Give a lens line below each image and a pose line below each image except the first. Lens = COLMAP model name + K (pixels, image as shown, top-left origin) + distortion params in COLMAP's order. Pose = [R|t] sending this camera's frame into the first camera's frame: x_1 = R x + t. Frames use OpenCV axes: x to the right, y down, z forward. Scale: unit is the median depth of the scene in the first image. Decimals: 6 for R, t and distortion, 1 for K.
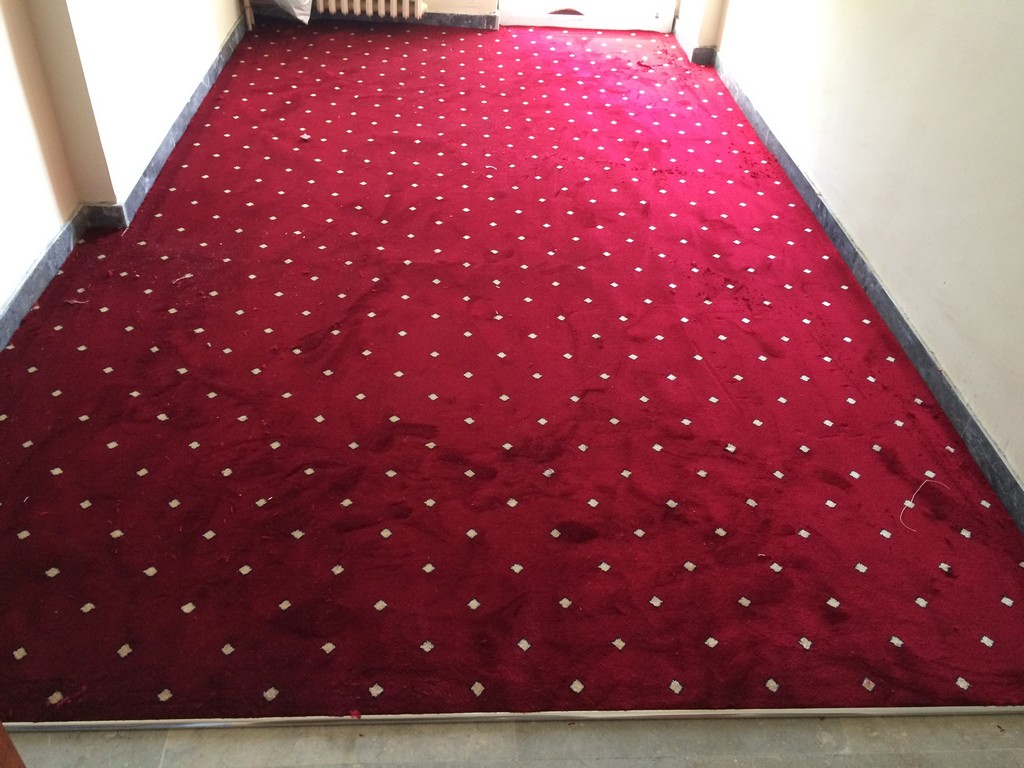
lens RADIAL K [[872.8, 0, 512.0], [0, 872.8, 384.0], [0, 0, 1]] dist [0.077514, -0.110688]
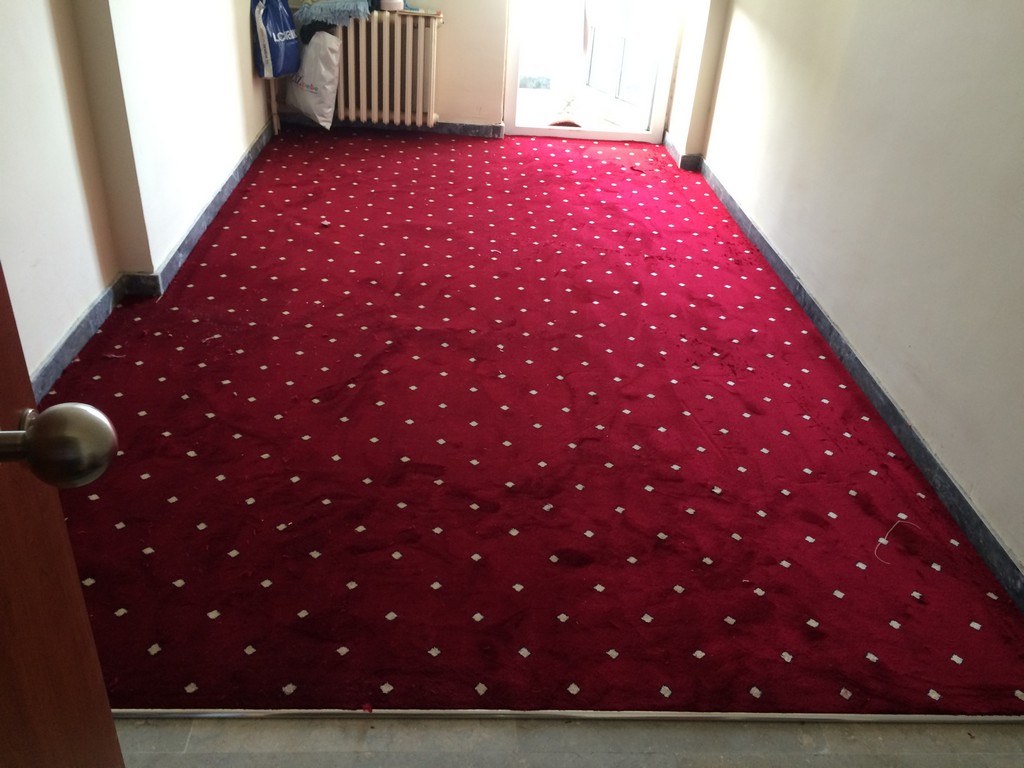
lens RADIAL K [[872.8, 0, 512.0], [0, 872.8, 384.0], [0, 0, 1]] dist [0.077514, -0.110688]
pose [[0.999925, 0.012083, 0.001763, -0.005521], [-0.011755, 0.991604, -0.128774, 0.082800], [-0.003304, 0.128744, 0.991672, -0.081088]]
